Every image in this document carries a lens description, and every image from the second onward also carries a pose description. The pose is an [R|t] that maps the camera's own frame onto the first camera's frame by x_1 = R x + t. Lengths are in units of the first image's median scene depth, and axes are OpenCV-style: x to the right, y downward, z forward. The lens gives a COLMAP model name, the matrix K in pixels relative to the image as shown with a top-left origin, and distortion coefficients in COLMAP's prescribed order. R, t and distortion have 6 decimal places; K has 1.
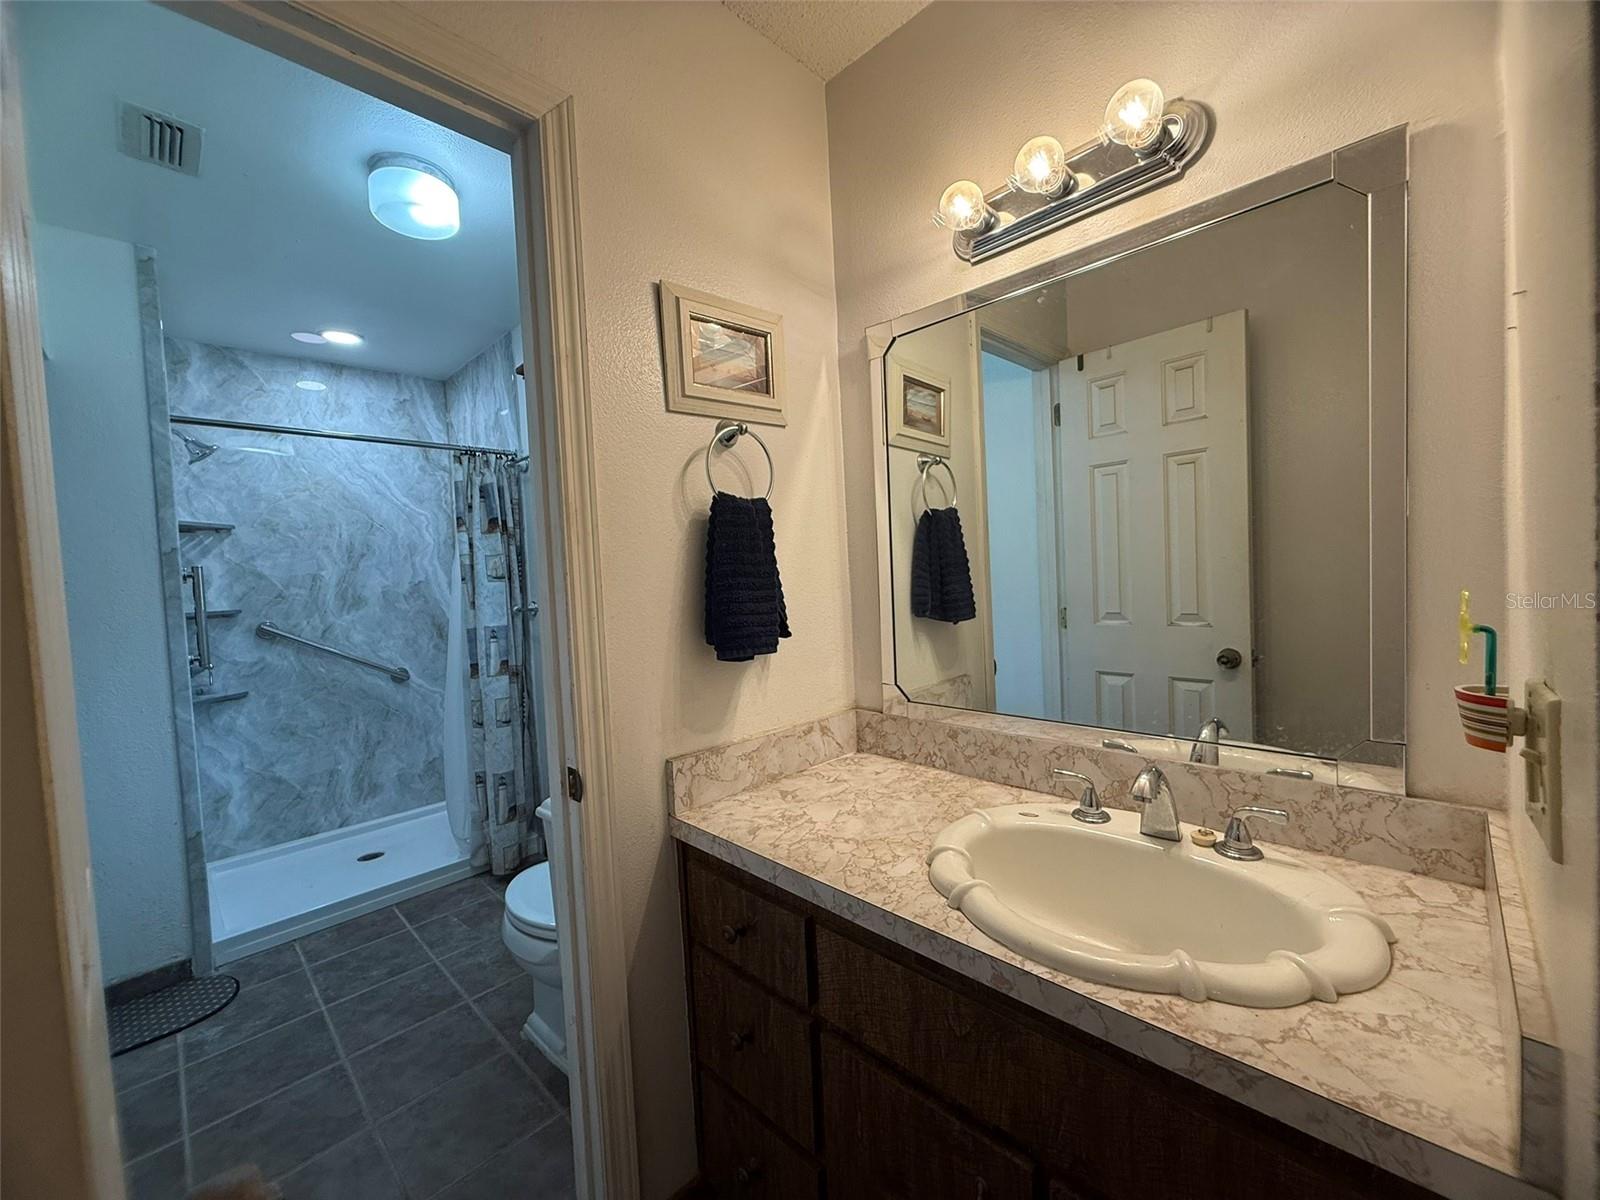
lens RADIAL K [[639.6, 0, 794.0], [0, 639.6, 600.3], [0, 0, 1]] dist [-0.001065, -0.000357]
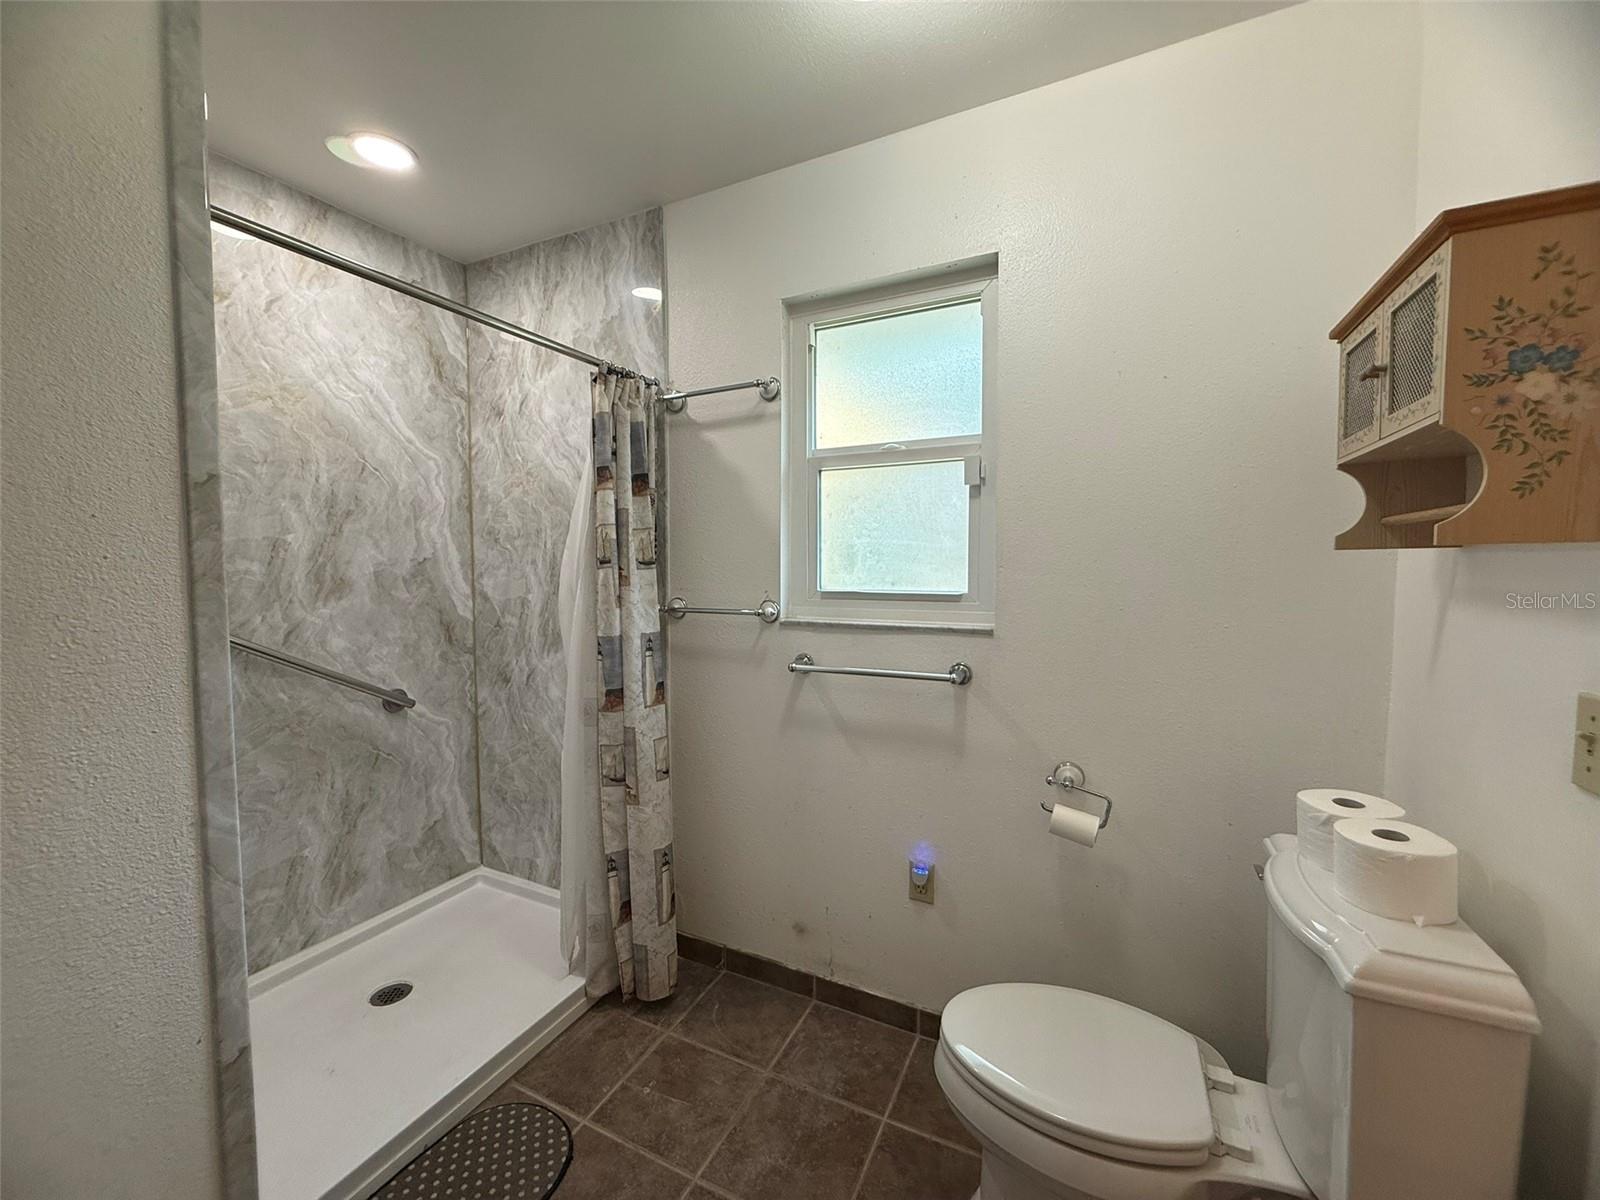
lens RADIAL K [[639.6, 0, 801.4], [0, 639.6, 600.0], [0, 0, 1]] dist [-0.001065, -0.000357]
pose [[0.946742, 0.029890, 0.320602, -0.459241], [-0.032998, 0.999446, 0.004265, -0.002246], [-0.320297, -0.014617, 0.947204, 0.261563]]
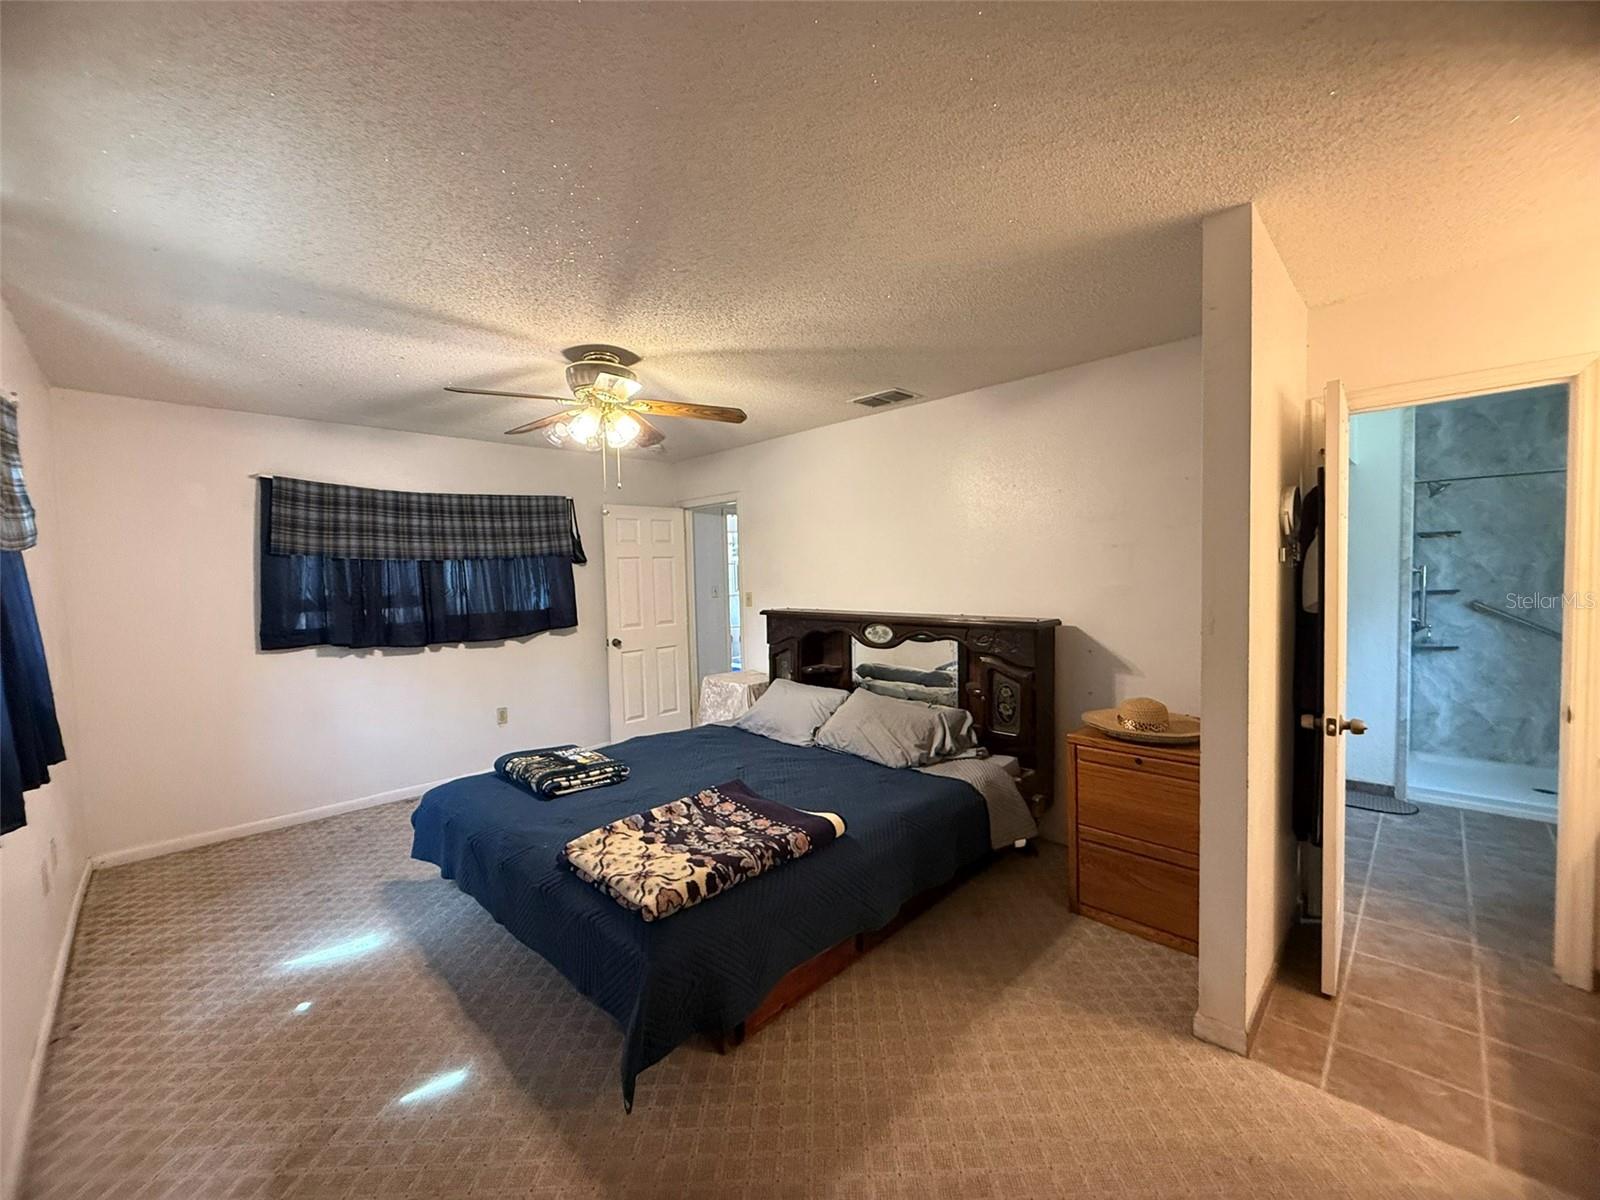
lens RADIAL K [[639.6, 0, 794.0], [0, 639.6, 598.7], [0, 0, 1]] dist [-0.001065, -0.000357]
pose [[-0.007189, 0.093069, -0.995634, 0.529132], [-0.011460, 0.995586, 0.093147, -0.074256], [0.999908, 0.012079, -0.006091, -0.448702]]
